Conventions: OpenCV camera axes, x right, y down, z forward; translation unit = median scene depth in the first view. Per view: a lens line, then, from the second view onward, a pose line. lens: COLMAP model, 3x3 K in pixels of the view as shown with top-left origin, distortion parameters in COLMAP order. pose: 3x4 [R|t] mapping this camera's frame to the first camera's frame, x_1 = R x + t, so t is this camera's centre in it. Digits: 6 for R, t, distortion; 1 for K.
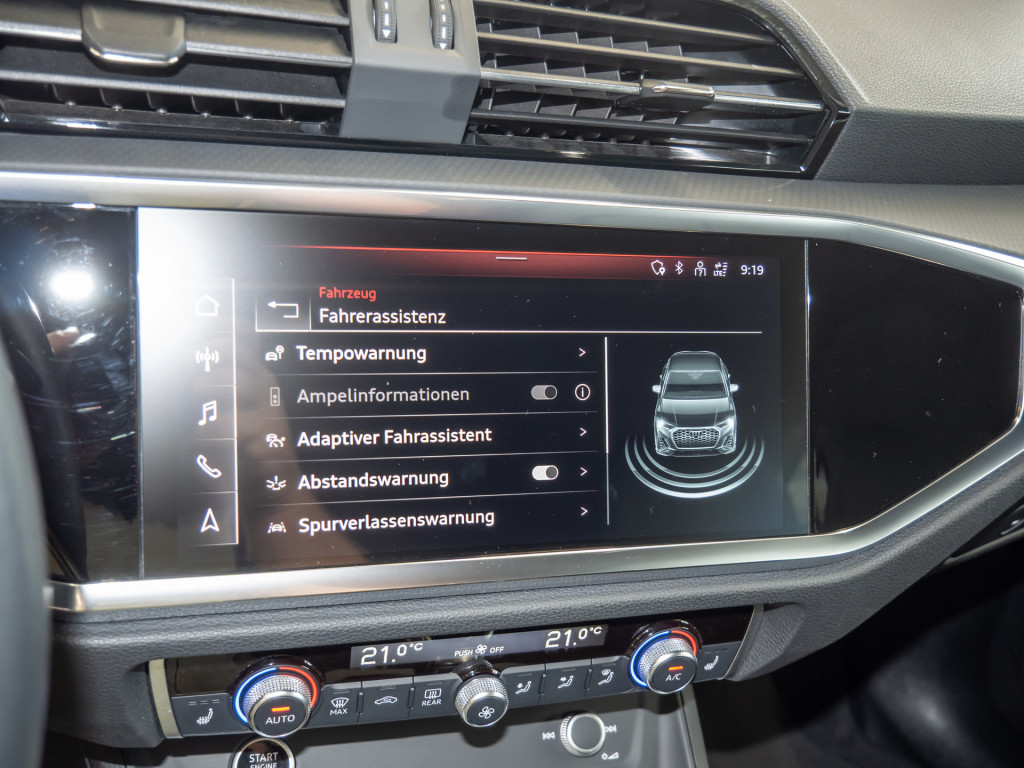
lens RADIAL K [[1185.8, 0, 512.0], [0, 1185.8, 384.0], [0, 0, 1]] dist [-0.017477, -0.018060]
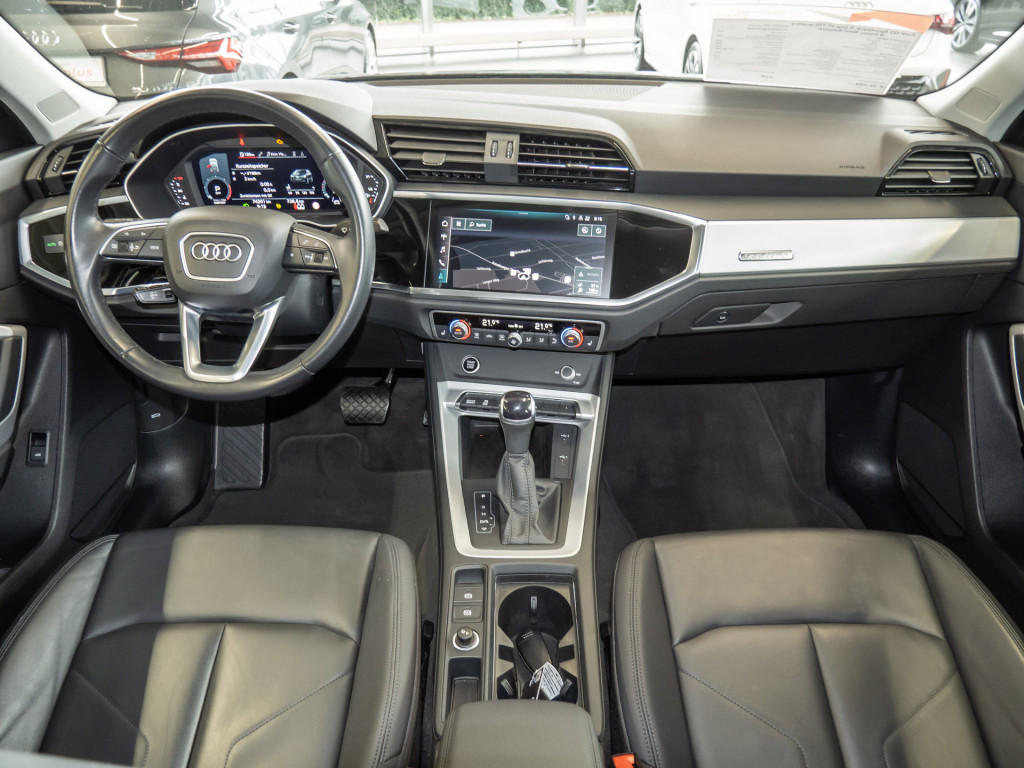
lens RADIAL K [[718.4, 0, 512.0], [0, 718.4, 384.0], [0, 0, 1]] dist [-0.052288, 0.001316]
pose [[0.869109, 0.096167, -0.485182, 1.079838], [-0.094823, 0.995117, 0.027382, 0.357398], [0.485446, 0.022208, 0.873985, -0.933850]]
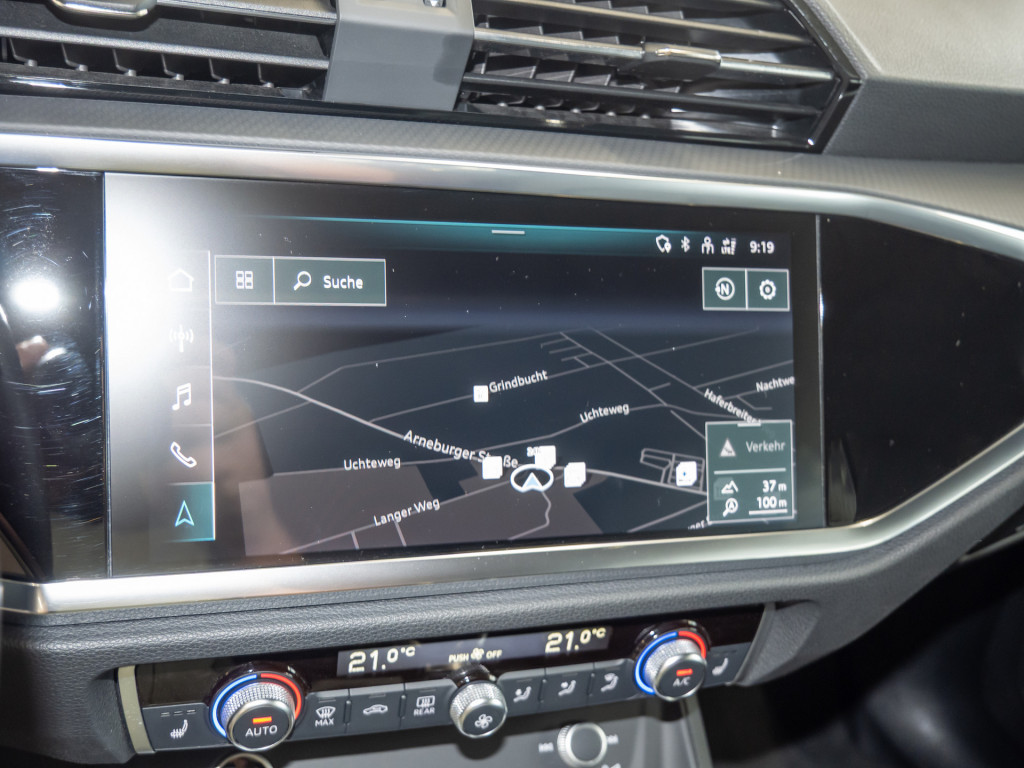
lens RADIAL K [[1188.3, 0, 512.0], [0, 1188.3, 384.0], [0, 0, 1]] dist [-0.009918, -0.003127]
pose [[0.999777, -0.006913, 0.019977, -0.016521], [0.007204, 0.999868, -0.014544, 0.026950], [-0.019874, 0.014684, 0.999695, 0.064635]]
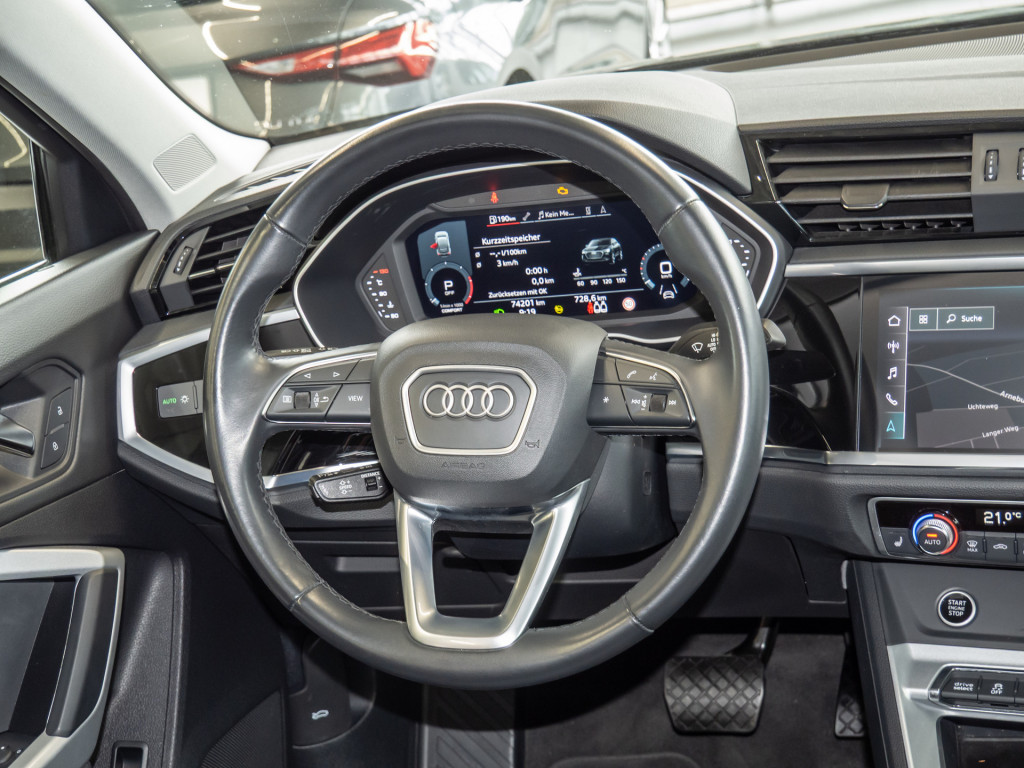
lens RADIAL K [[1435.0, 0, 512.0], [0, 1435.0, 384.0], [0, 0, 1]] dist [-0.026286, 0.039054]
pose [[0.698022, -0.040368, -0.714938, 0.935006], [-0.075083, 0.988780, -0.129137, 0.367584], [0.712129, 0.143820, 0.687159, -1.024525]]
